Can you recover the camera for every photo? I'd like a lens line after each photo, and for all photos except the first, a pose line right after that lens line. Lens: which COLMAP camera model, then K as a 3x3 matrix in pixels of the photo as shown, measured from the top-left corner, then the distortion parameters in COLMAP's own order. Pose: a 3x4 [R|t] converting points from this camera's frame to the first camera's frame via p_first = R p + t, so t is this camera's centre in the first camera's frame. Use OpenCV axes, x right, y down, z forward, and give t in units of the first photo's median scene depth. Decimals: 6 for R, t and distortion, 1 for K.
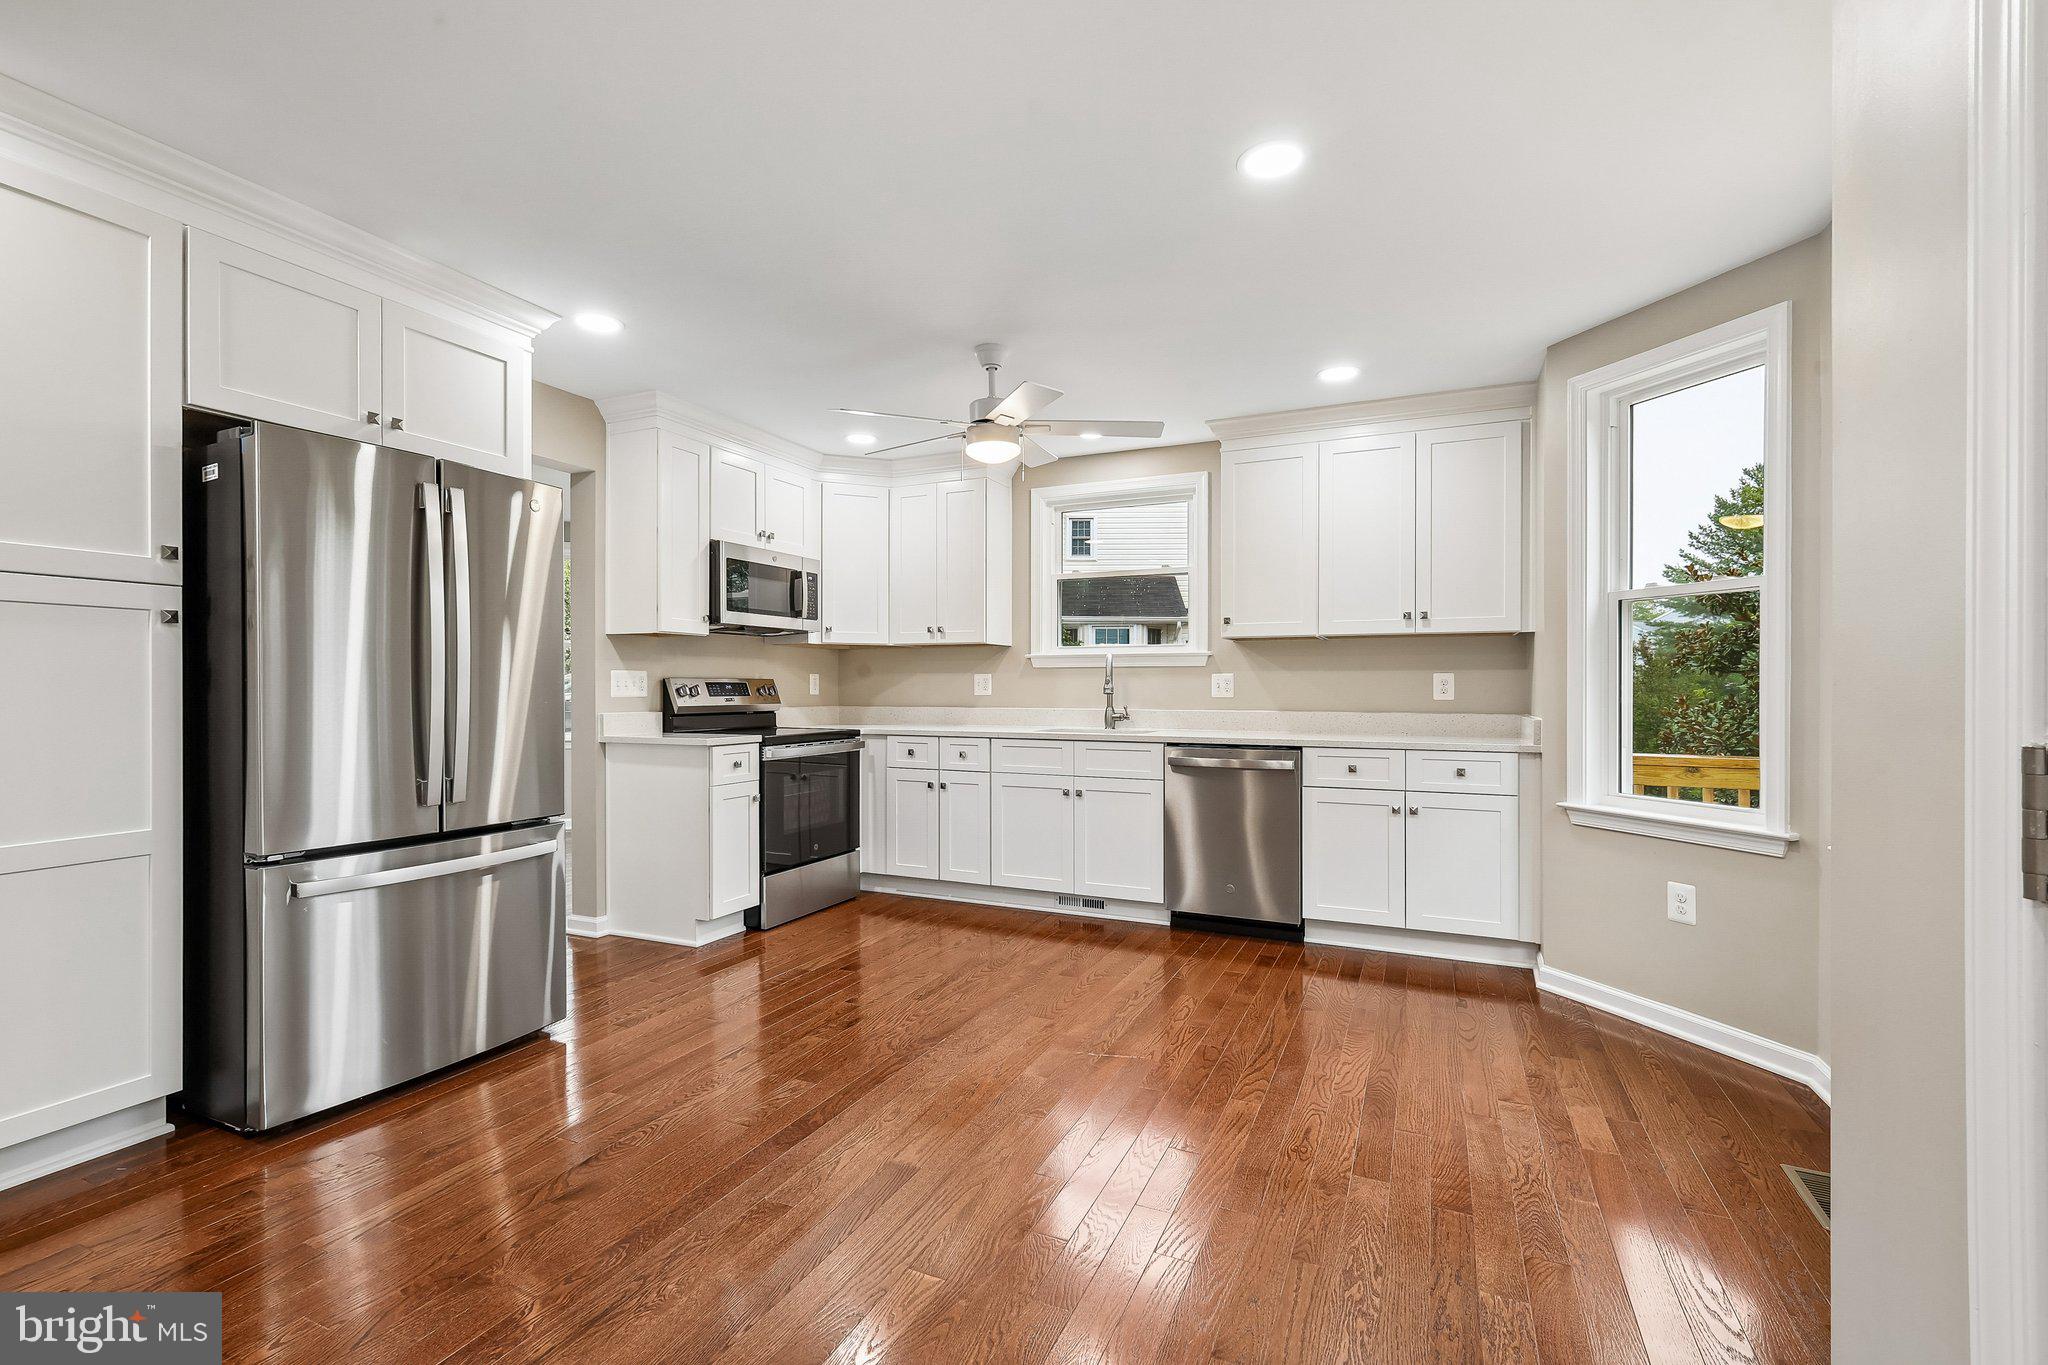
lens RADIAL K [[904.6, 0, 1013.7], [0, 904.6, 686.7], [0, 0, 1]] dist [0.002301, -0.000798]
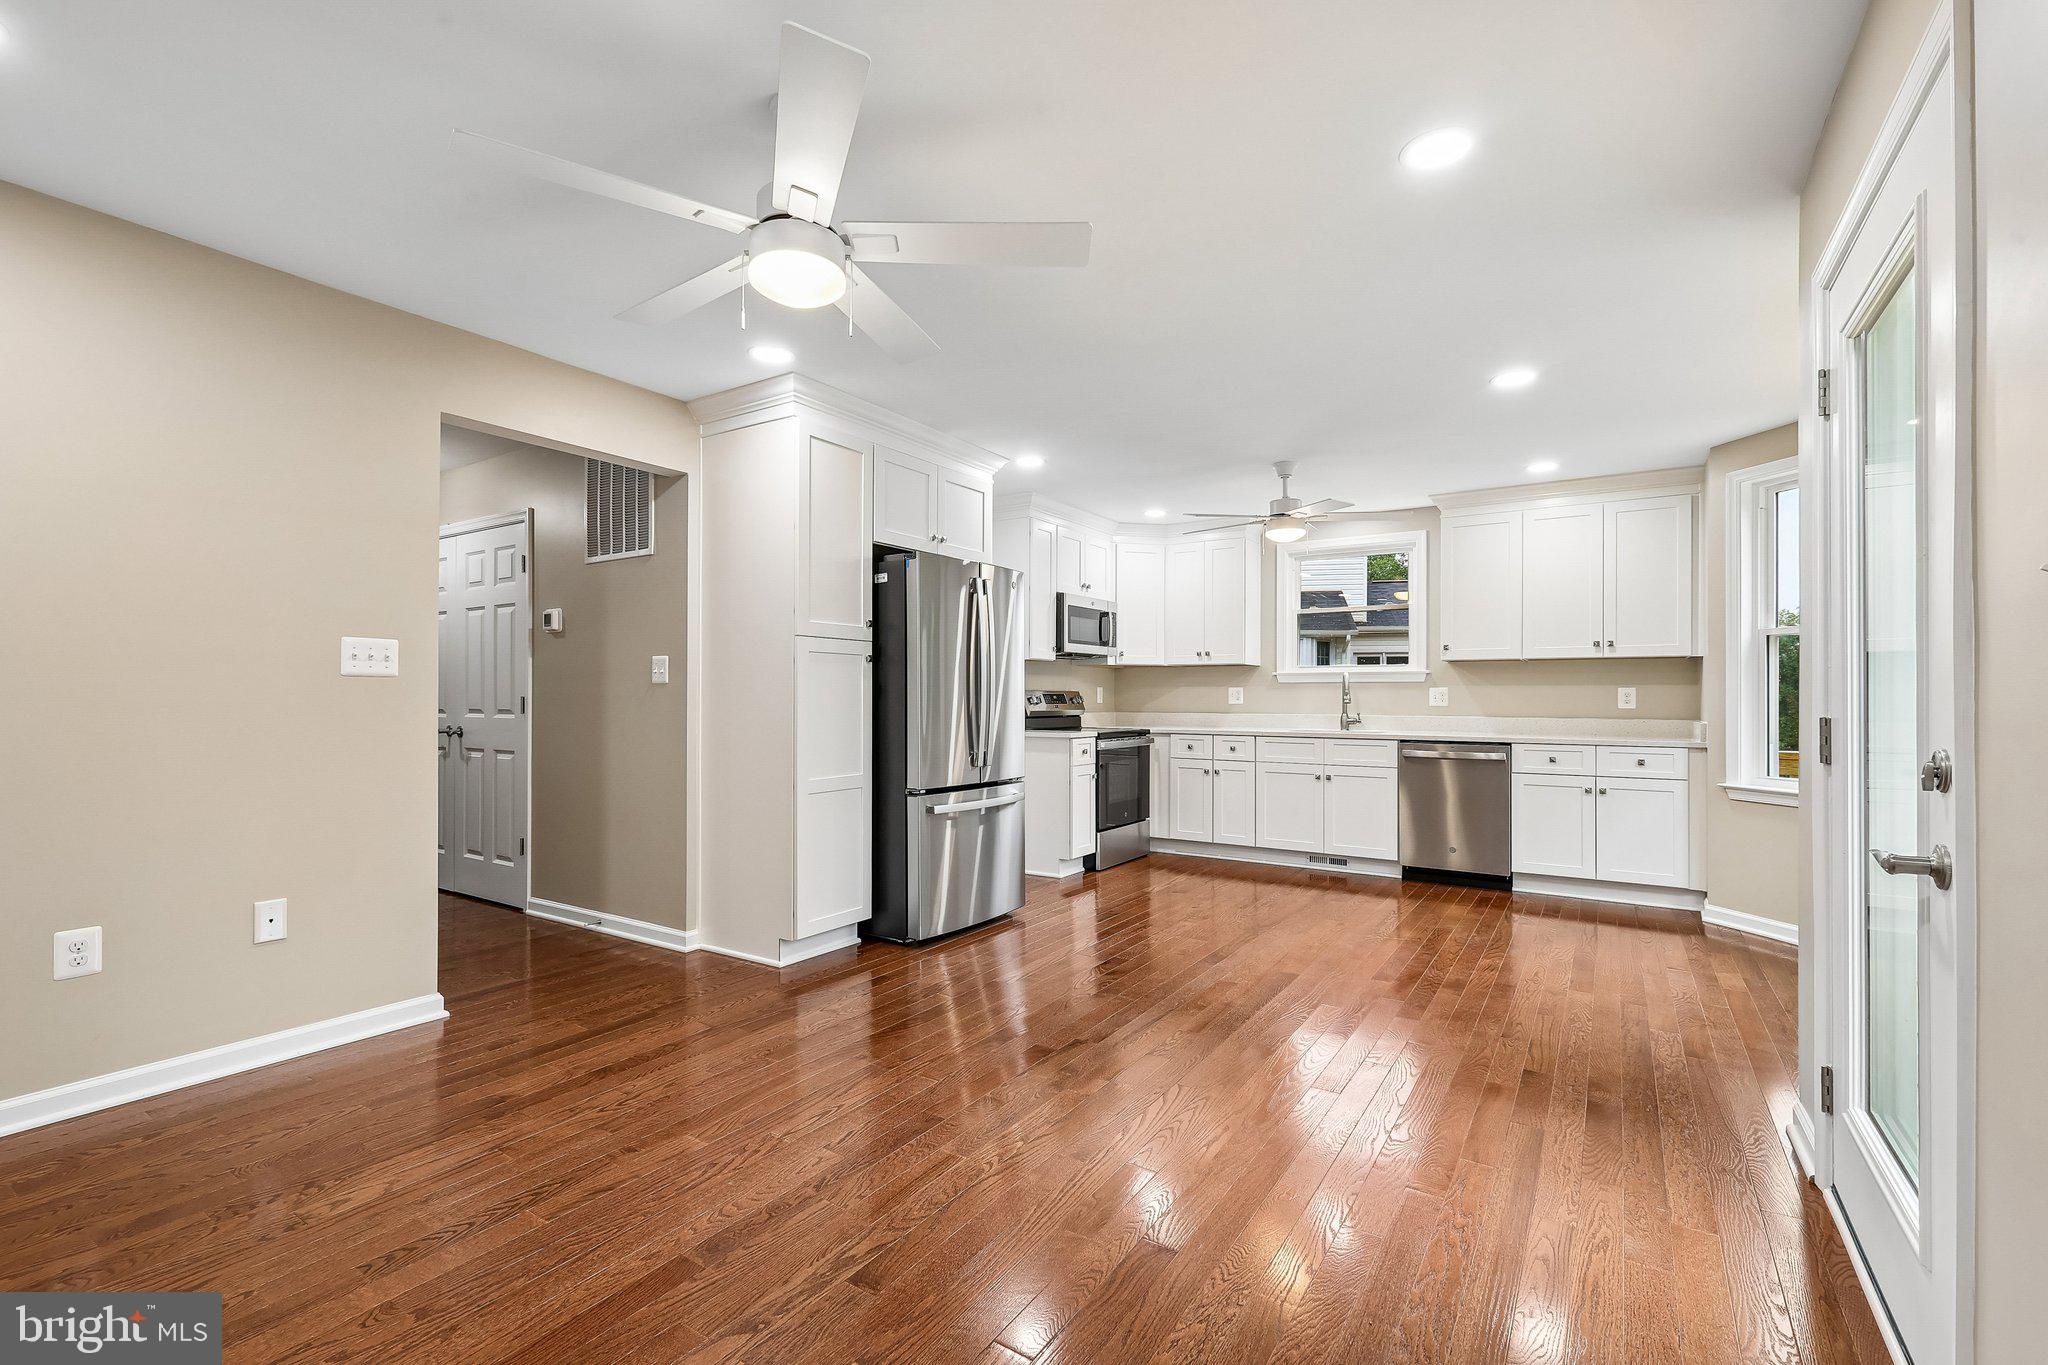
lens RADIAL K [[904.6, 0, 1012.5], [0, 904.6, 690.5], [0, 0, 1]] dist [0.002301, -0.000798]
pose [[0.988537, 0.001141, -0.150972, -0.203012], [-0.002125, 0.999978, -0.006354, -0.000814], [0.150961, 0.006602, 0.988518, -0.422647]]
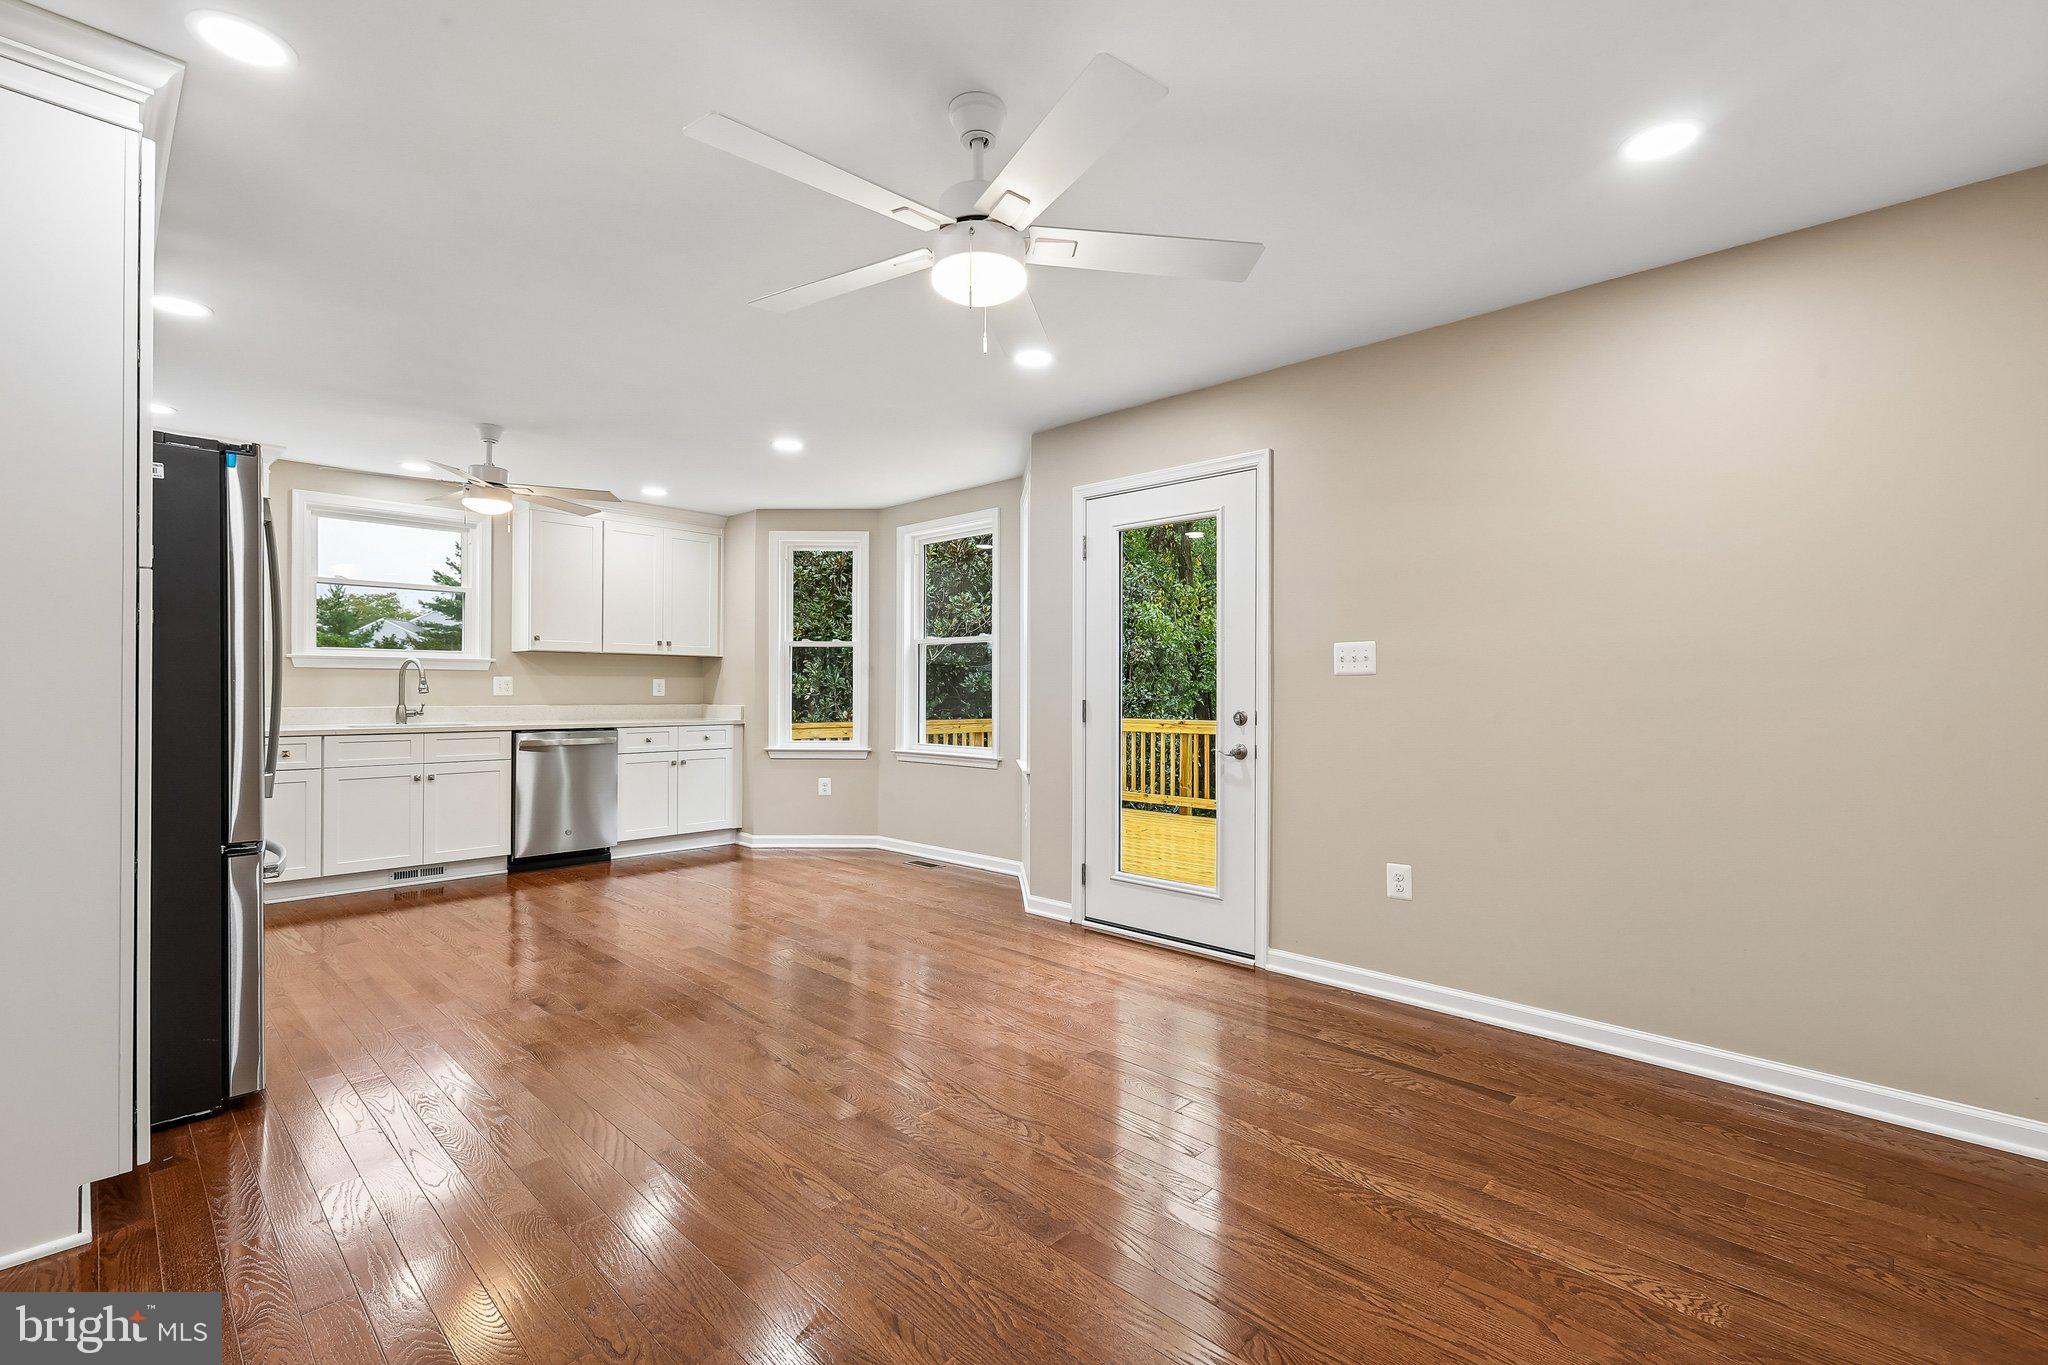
lens RADIAL K [[904.6, 0, 1035.2], [0, 904.6, 687.5], [0, 0, 1]] dist [0.002301, -0.000798]
pose [[0.316712, 0.001091, 0.948521, -0.867930], [-0.004338, 0.999991, 0.000298, -0.003368], [-0.948512, -0.004209, 0.316714, -0.132828]]
